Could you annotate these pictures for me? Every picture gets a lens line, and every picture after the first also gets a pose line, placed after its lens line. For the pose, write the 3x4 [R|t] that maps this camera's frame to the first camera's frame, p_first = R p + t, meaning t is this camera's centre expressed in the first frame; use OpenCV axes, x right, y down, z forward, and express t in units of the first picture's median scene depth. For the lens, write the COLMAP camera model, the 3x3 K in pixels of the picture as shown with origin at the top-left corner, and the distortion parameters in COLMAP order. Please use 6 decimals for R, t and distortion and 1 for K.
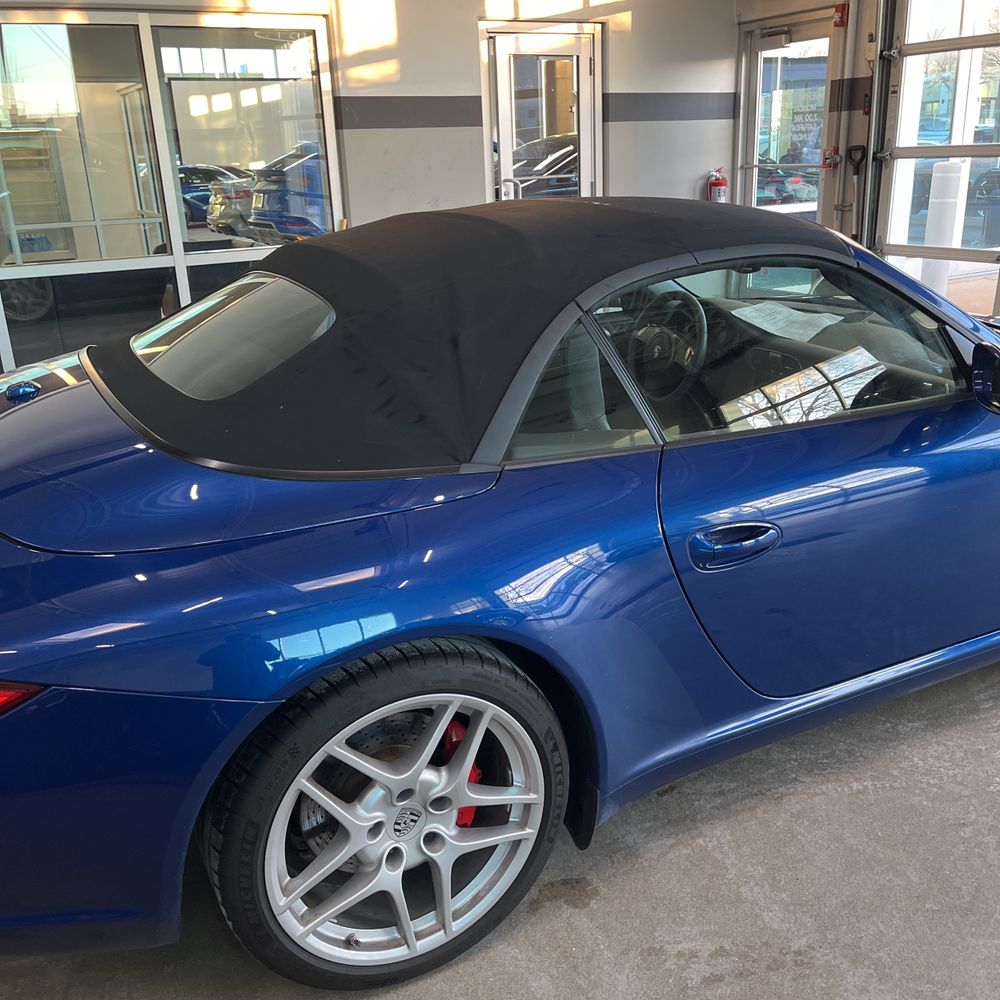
lens RADIAL K [[995.9, 0, 500.0], [0, 995.9, 500.0], [0, 0, 1]] dist [0.020776, 0.007899]
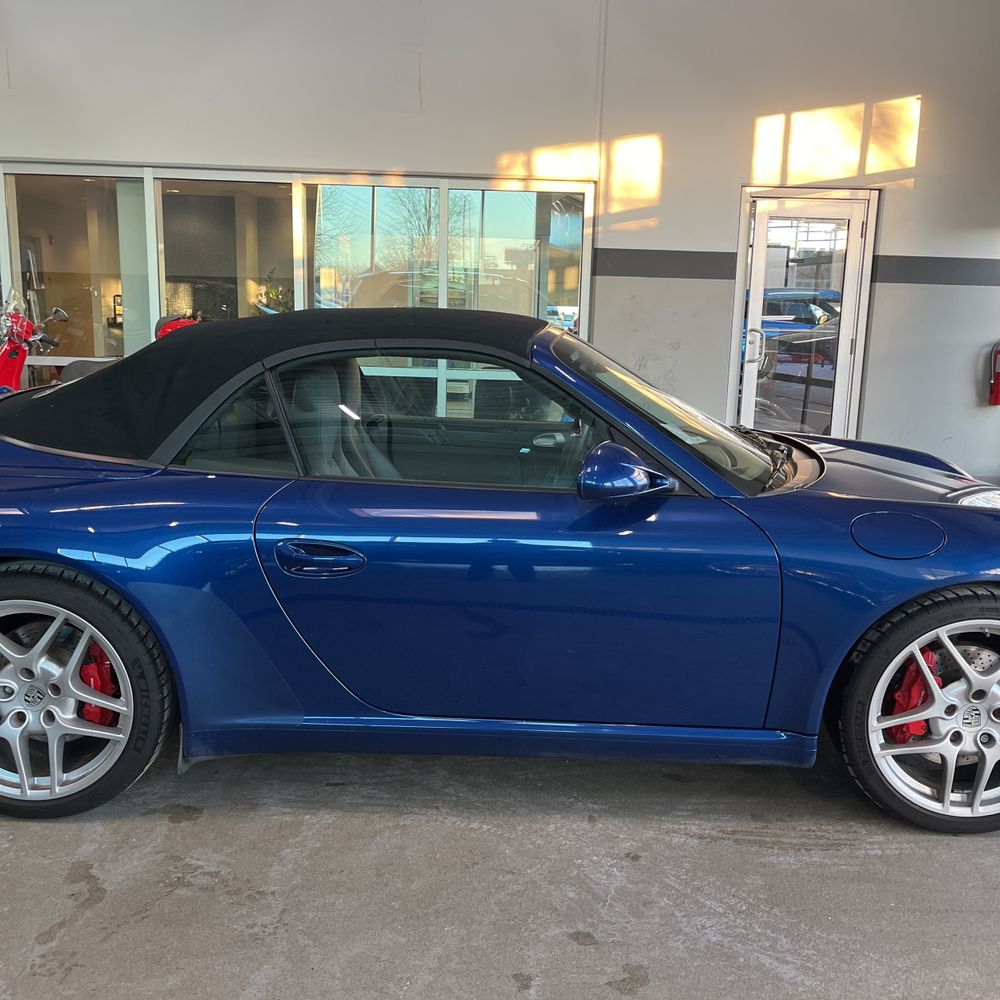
lens RADIAL K [[995.9, 0, 500.0], [0, 995.9, 500.0], [0, 0, 1]] dist [0.020776, 0.007899]
pose [[0.885826, 0.145625, -0.440574, 1.034223], [-0.209379, 0.972764, -0.099450, 0.050532], [0.414092, 0.180343, 0.892191, -0.045946]]
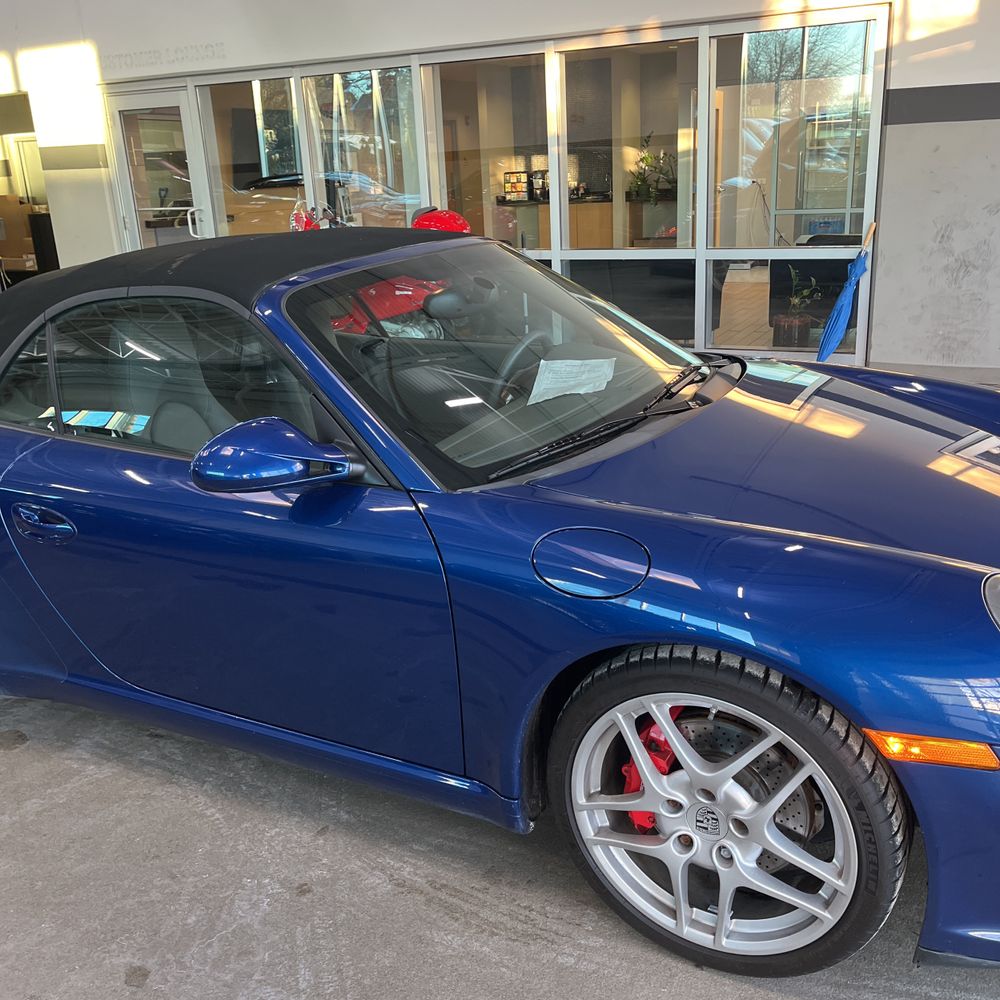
lens RADIAL K [[995.9, 0, 500.0], [0, 995.9, 500.0], [0, 0, 1]] dist [0.020776, 0.007899]
pose [[0.588668, 0.265009, -0.763701, 1.569324], [-0.247112, 0.958506, 0.142131, -0.308329], [0.769678, 0.105052, 0.629729, 0.672243]]
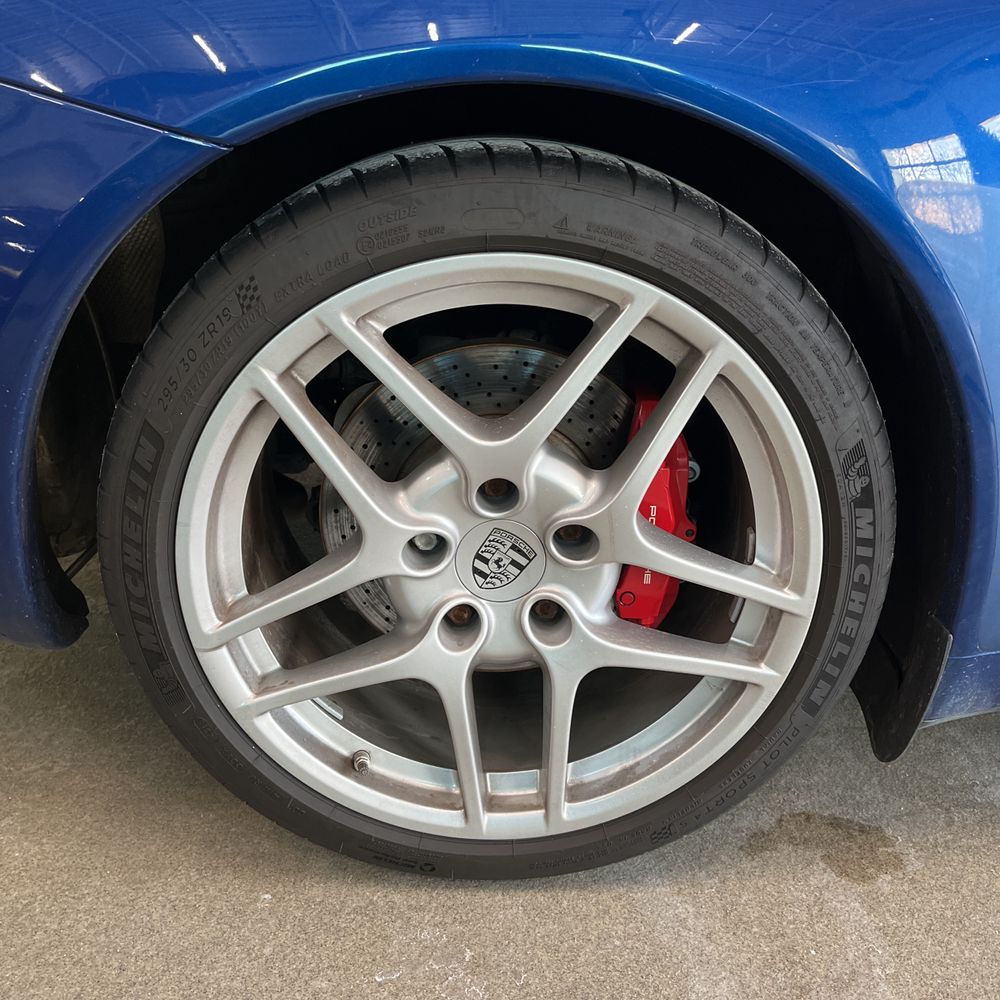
lens RADIAL K [[1045.9, 0, 500.3], [0, 1045.9, 484.3], [0, 0, 1]] dist [0.033554, -0.013728]
pose [[0.905013, 0.219202, -0.364557, 0.075876], [-0.199564, 0.975630, 0.091214, 0.230857], [0.375667, -0.009797, 0.926703, 0.515709]]
